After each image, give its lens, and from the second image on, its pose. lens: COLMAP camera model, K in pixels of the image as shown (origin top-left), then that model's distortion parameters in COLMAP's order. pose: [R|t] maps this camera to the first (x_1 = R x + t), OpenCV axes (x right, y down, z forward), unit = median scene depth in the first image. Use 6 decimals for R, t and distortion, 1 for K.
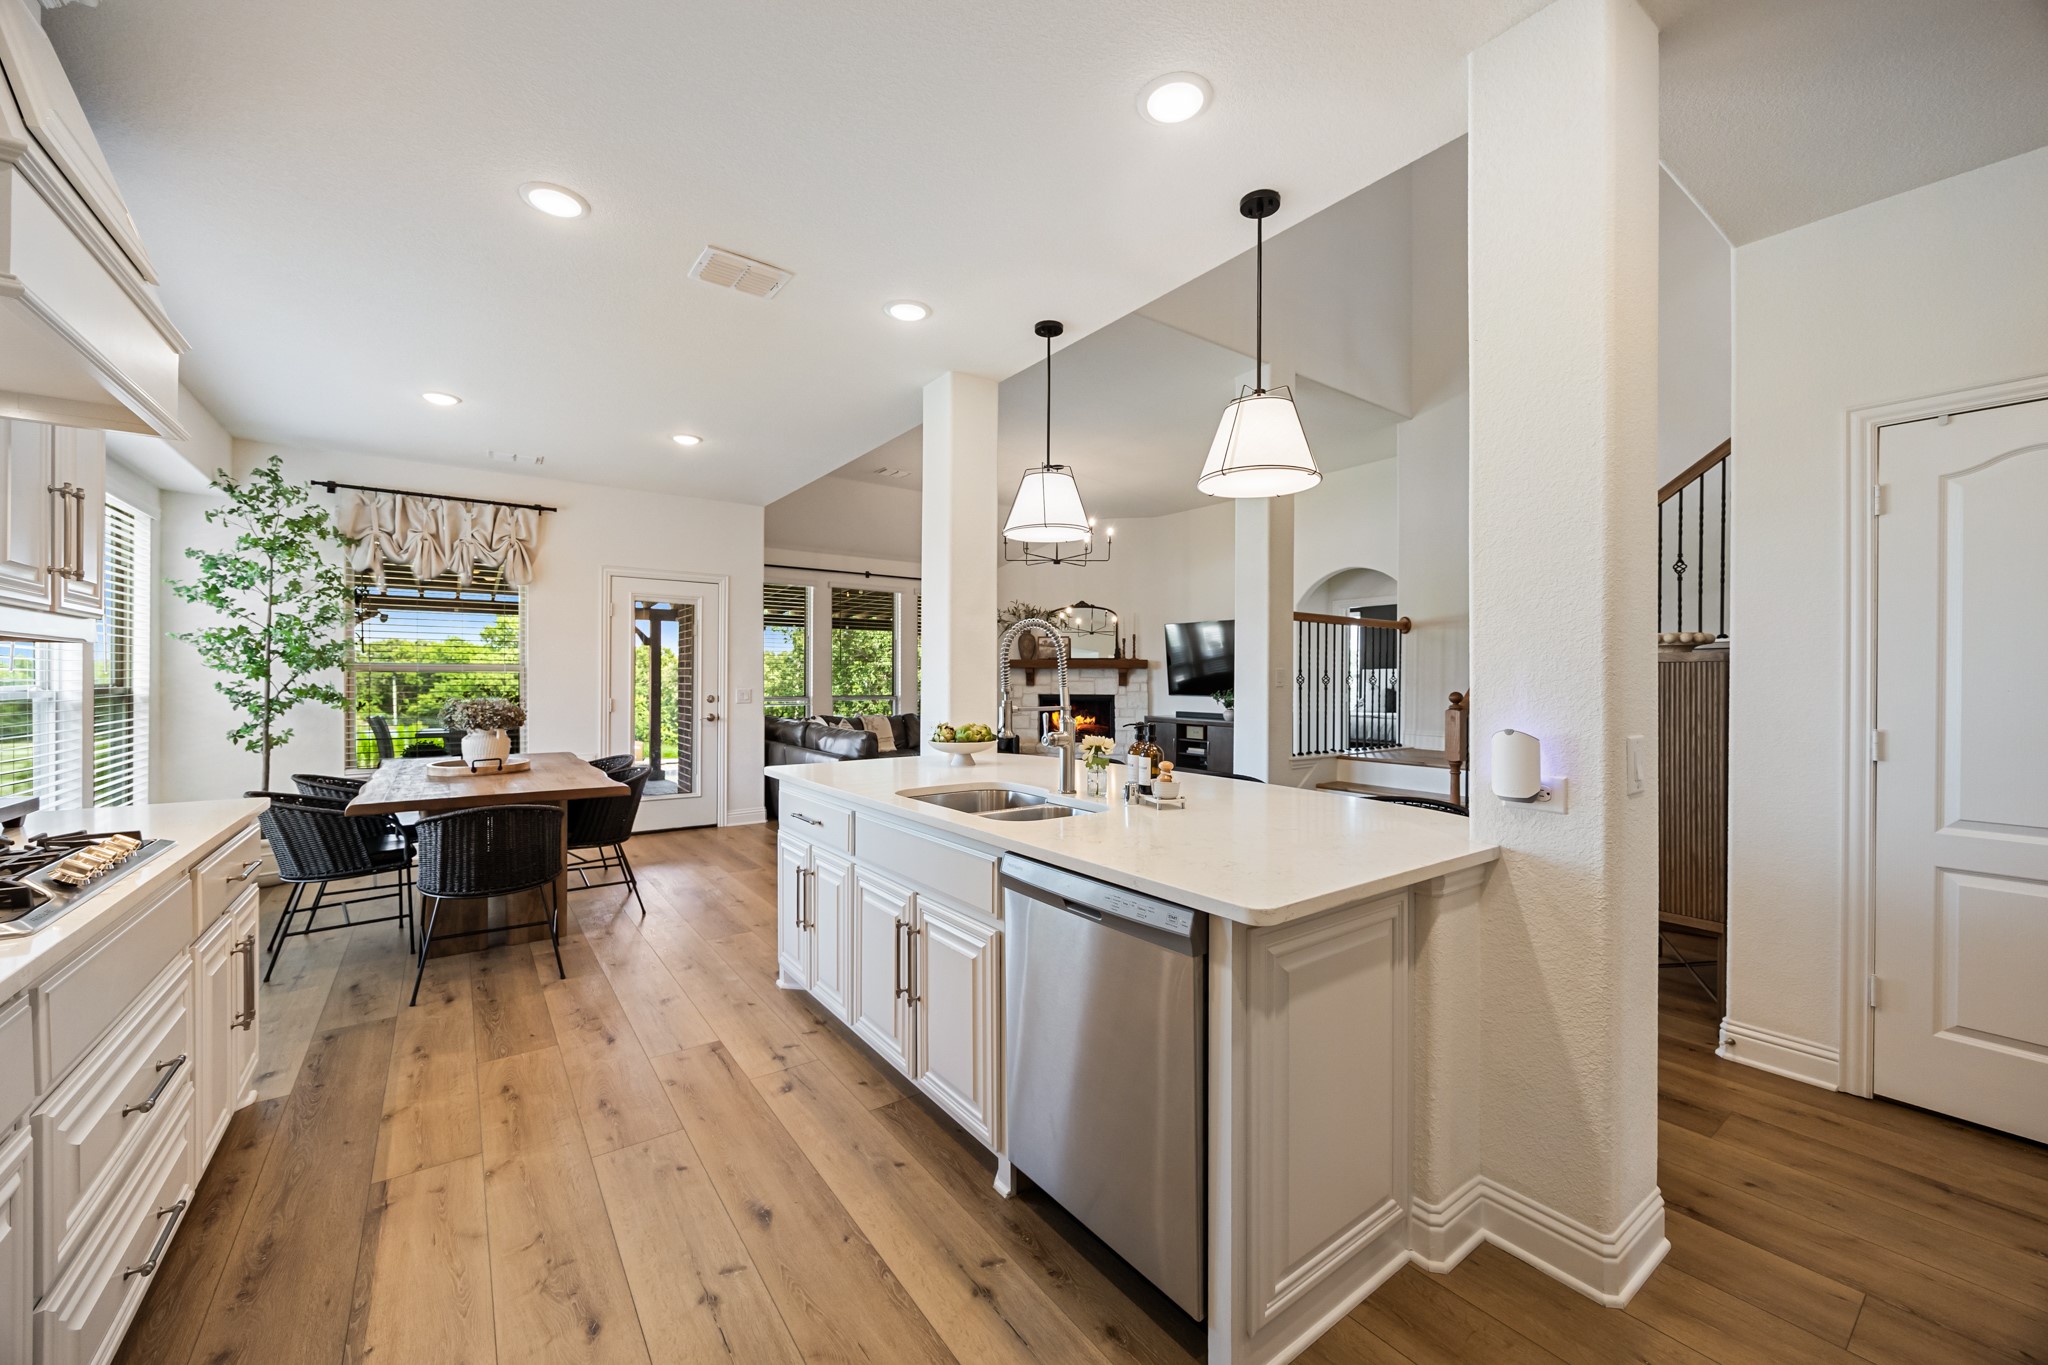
lens RADIAL K [[797.1, 0, 1023.3], [0, 797.1, 679.3], [0, 0, 1]] dist [0.008573, -0.001162]
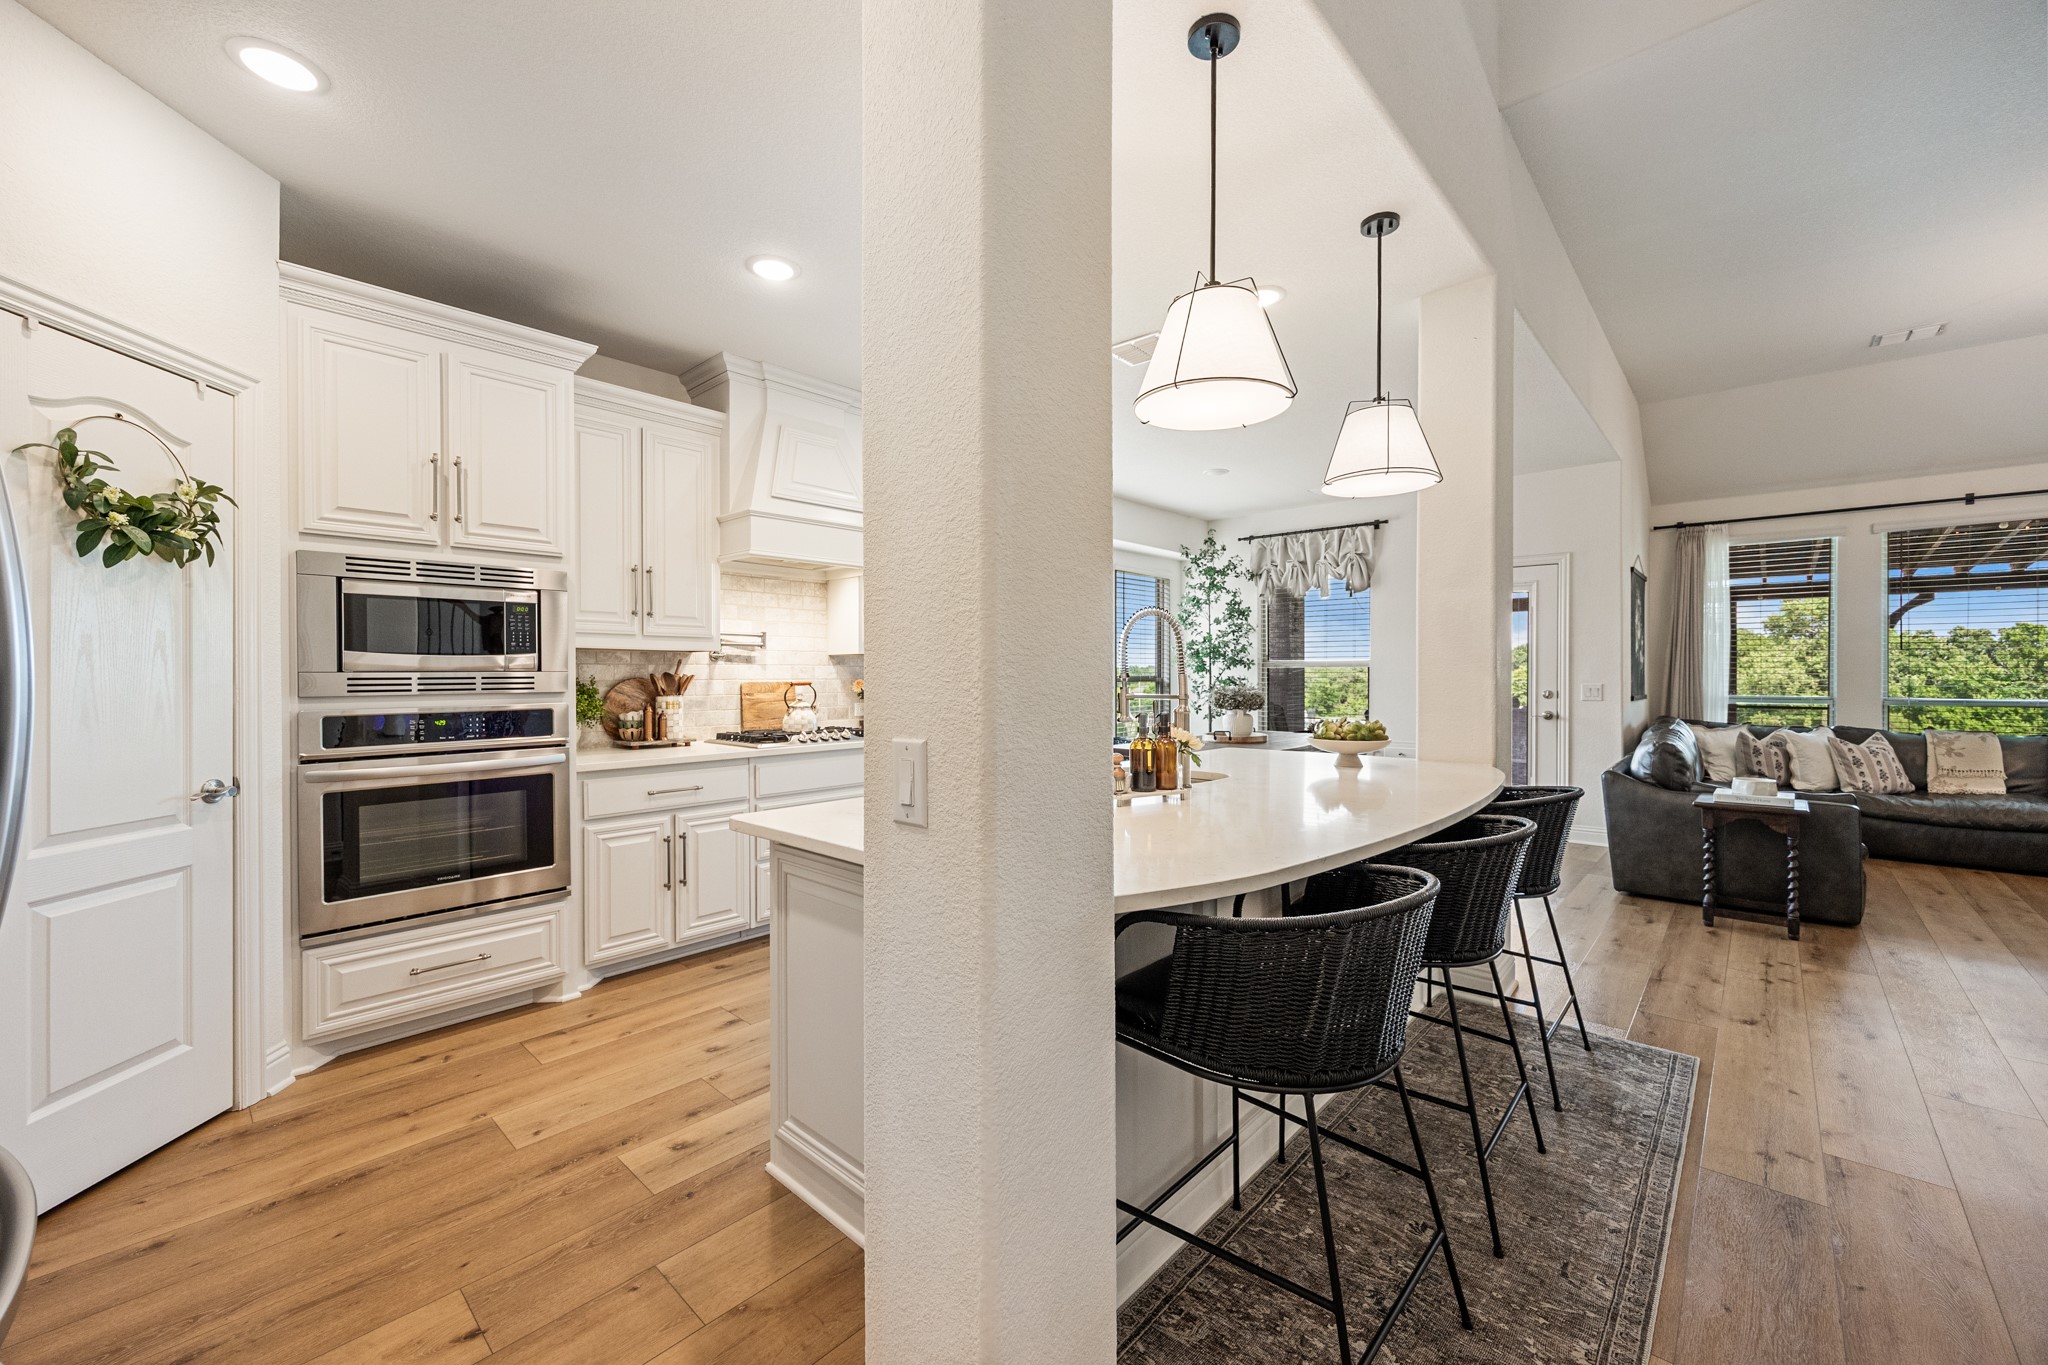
lens RADIAL K [[797.1, 0, 1013.1], [0, 797.1, 672.0], [0, 0, 1]] dist [0.008573, -0.001162]
pose [[0.182303, -0.005009, -0.983230, 0.503680], [0.000015, 0.999987, -0.005092, 0.005755], [0.983242, 0.000913, 0.182301, 0.340672]]
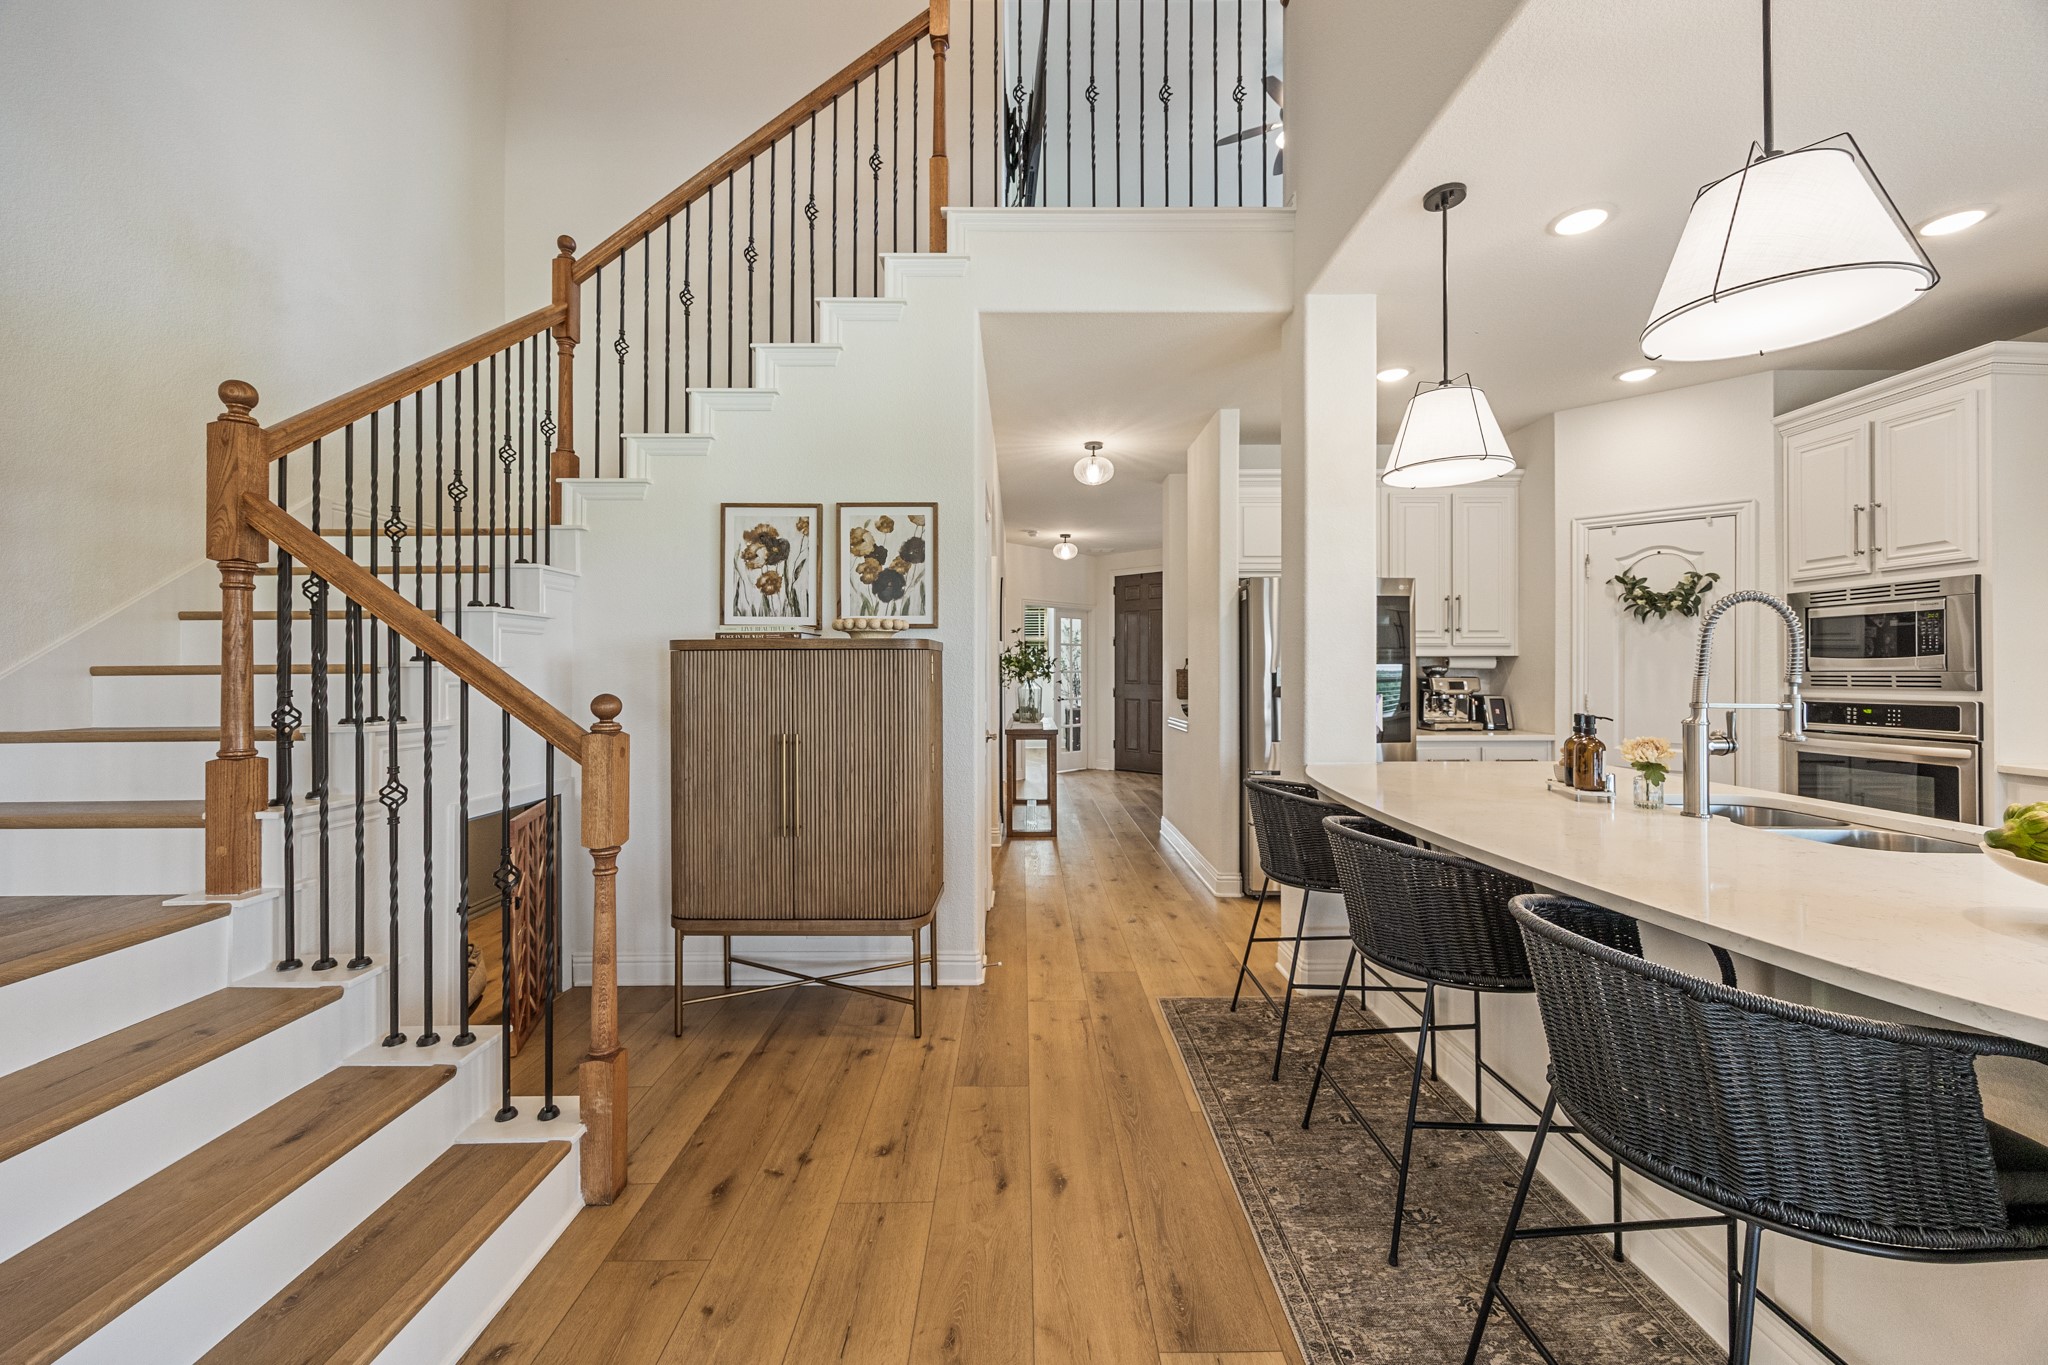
lens RADIAL K [[797.1, 0, 1054.6], [0, 797.1, 667.0], [0, 0, 1]] dist [0.008573, -0.001162]
pose [[-0.824989, -0.001988, 0.565145, 0.061014], [-0.002009, 0.999998, 0.000586, -0.000682], [-0.565145, -0.000652, -0.824992, 1.061192]]
